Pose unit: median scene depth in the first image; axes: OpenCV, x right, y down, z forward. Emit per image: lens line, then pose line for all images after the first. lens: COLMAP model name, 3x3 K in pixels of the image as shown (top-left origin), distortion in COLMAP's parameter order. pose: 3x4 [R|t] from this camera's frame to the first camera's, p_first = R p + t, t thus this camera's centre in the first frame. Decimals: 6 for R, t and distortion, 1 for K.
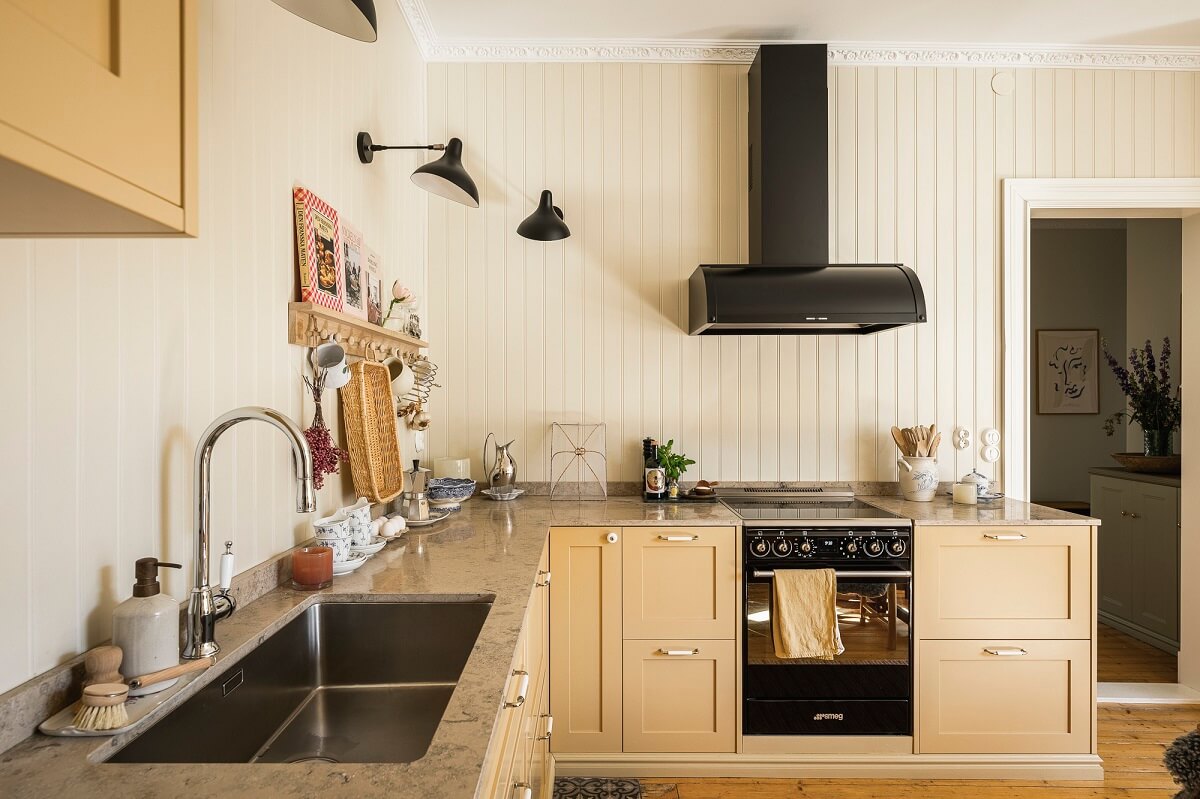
lens RADIAL K [[676.6, 0, 575.8], [0, 676.6, 403.5], [0, 0, 1]] dist [-0.003780, 0.003685]
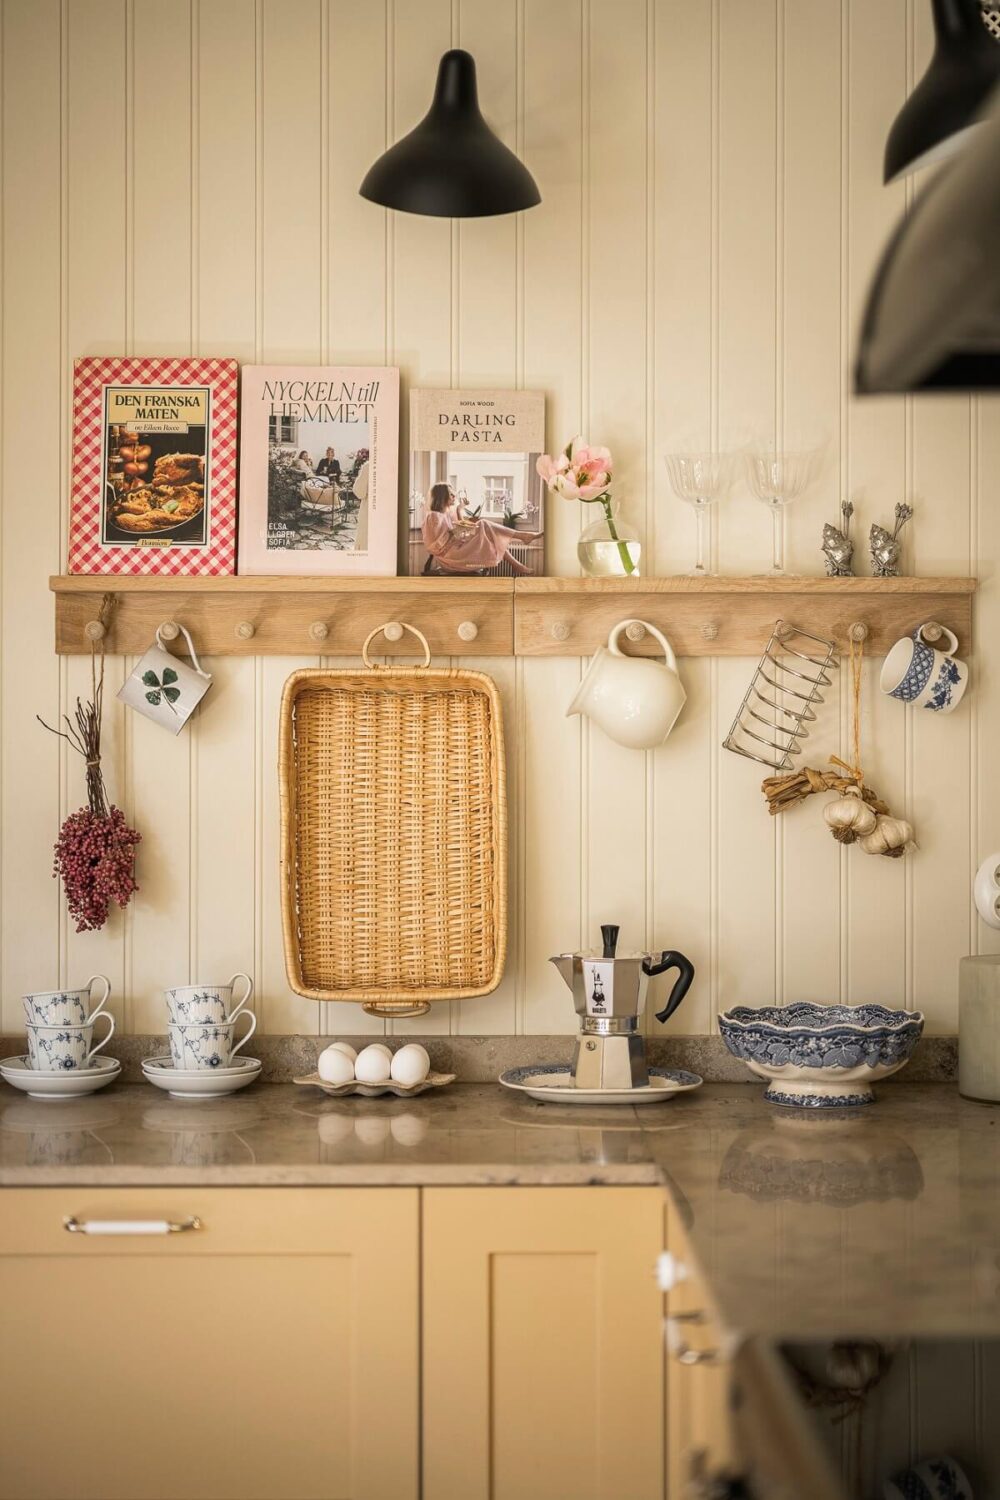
lens RADIAL K [[2179.9, 0, 493.6], [0, 2179.9, 756.6], [0, 0, 1]] dist [-0.001160, 0.000000]
pose [[0.011069, -0.002130, -0.999936, 0.922565], [-0.007007, 0.999973, -0.002207, -0.003371], [0.999914, 0.007031, 0.011054, 0.919123]]
